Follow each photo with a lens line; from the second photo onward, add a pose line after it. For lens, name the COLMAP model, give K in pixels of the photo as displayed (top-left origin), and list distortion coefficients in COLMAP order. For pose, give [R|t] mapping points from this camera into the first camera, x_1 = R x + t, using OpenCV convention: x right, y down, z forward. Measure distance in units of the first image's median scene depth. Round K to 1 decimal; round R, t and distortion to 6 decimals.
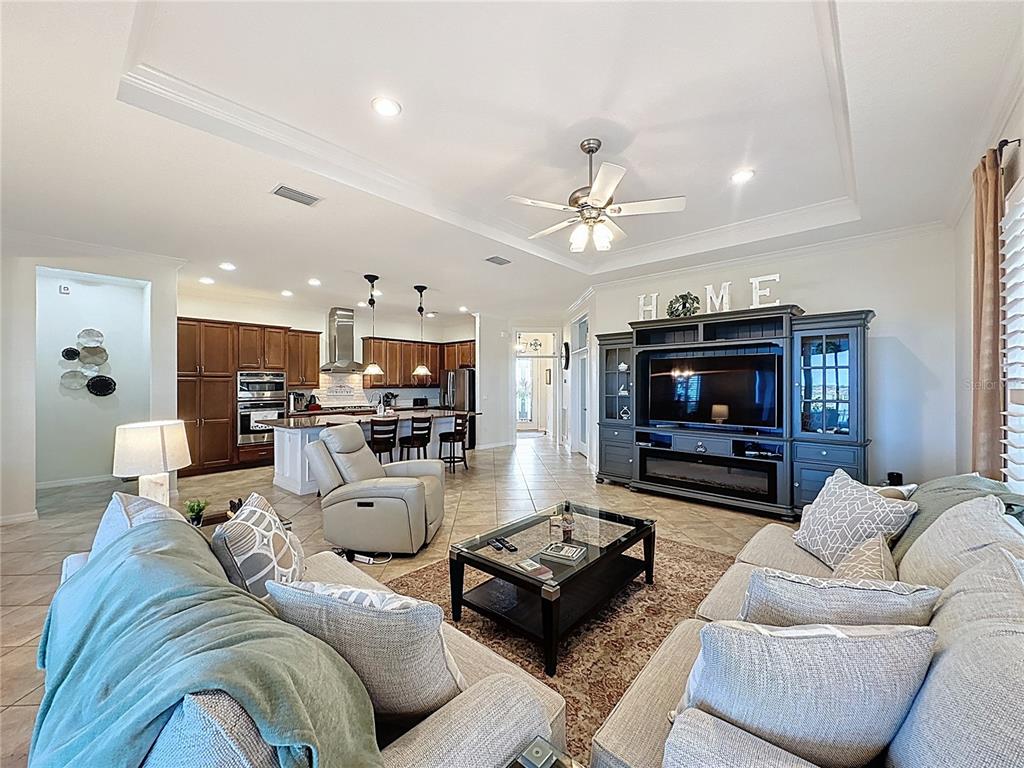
lens RADIAL K [[410.5, 0, 510.9], [0, 410.5, 382.1], [0, 0, 1]] dist [-0.004483, 0.000372]
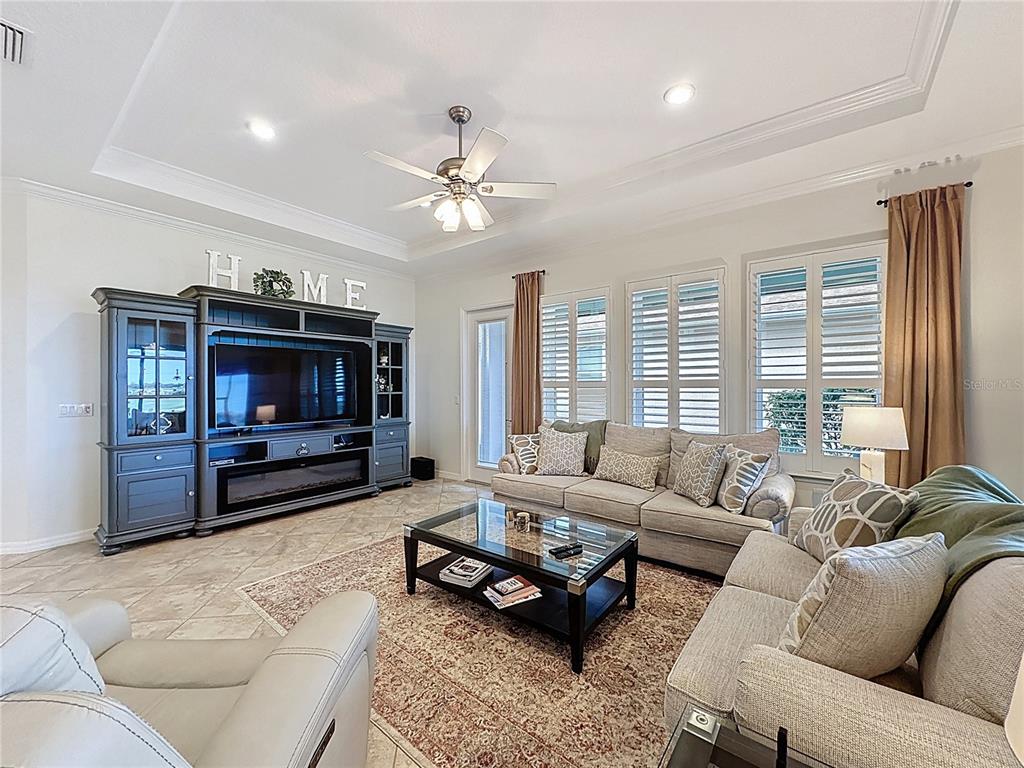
lens RADIAL K [[410.5, 0, 512.9], [0, 410.5, 382.9], [0, 0, 1]] dist [-0.004483, 0.000372]
pose [[-0.075102, 0.006069, 0.997157, -0.309086], [-0.003448, 0.999974, -0.006346, 0.011971], [-0.997170, -0.003914, -0.075079, 0.404343]]
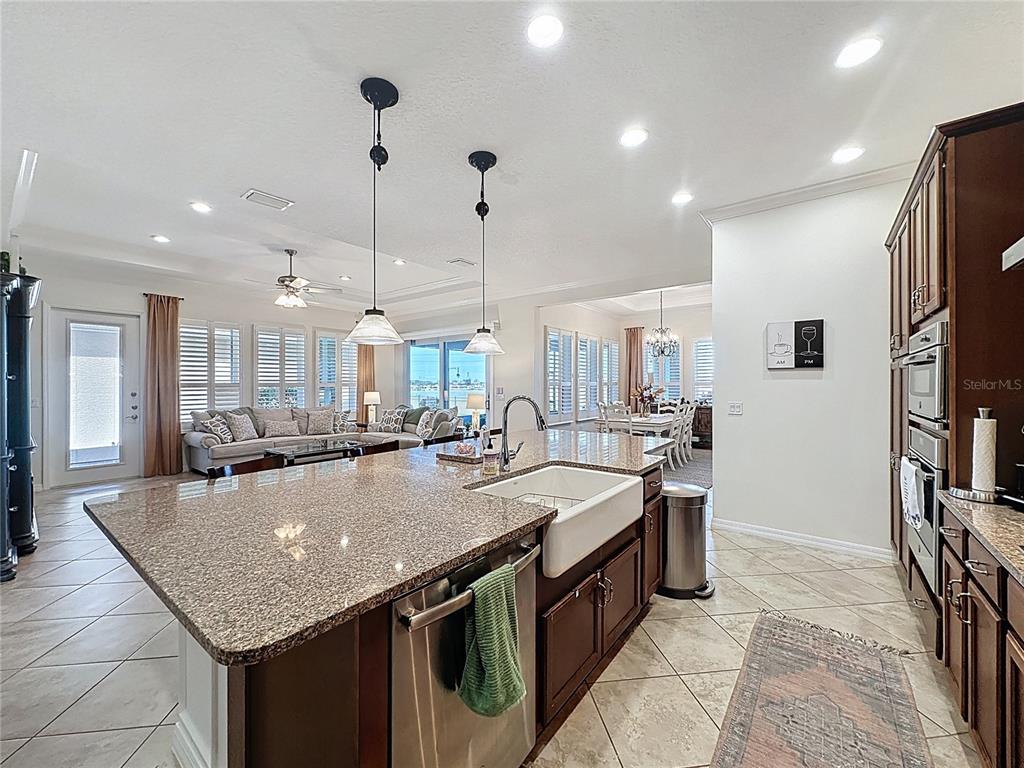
lens RADIAL K [[410.5, 0, 509.5], [0, 410.5, 382.6], [0, 0, 1]] dist [-0.004483, 0.000372]
pose [[-0.997527, 0.001248, -0.070277, -0.280469], [0.001947, 0.999949, -0.009878, 0.014947], [0.070261, -0.009990, -0.997479, 1.241147]]
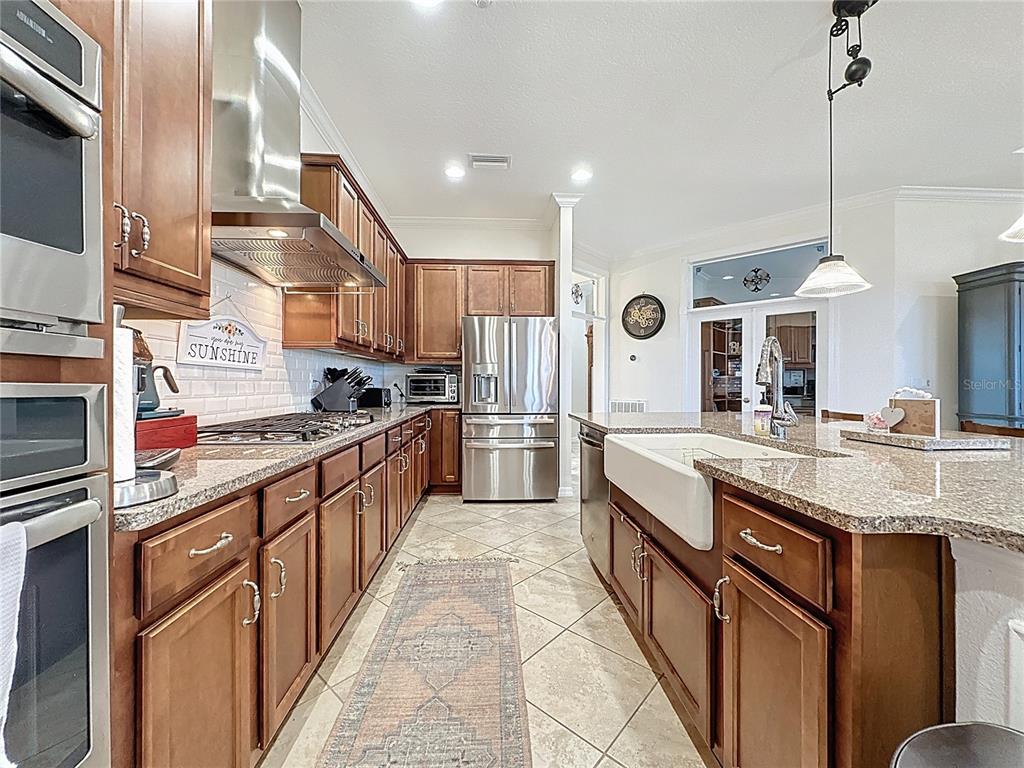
lens RADIAL K [[410.5, 0, 512.9], [0, 410.5, 383.3], [0, 0, 1]] dist [-0.004483, 0.000372]
pose [[0.706773, 0.003571, 0.707431, -0.557233], [-0.007920, 0.999965, 0.002865, 0.045605], [-0.707396, -0.007627, 0.706776, 0.890326]]
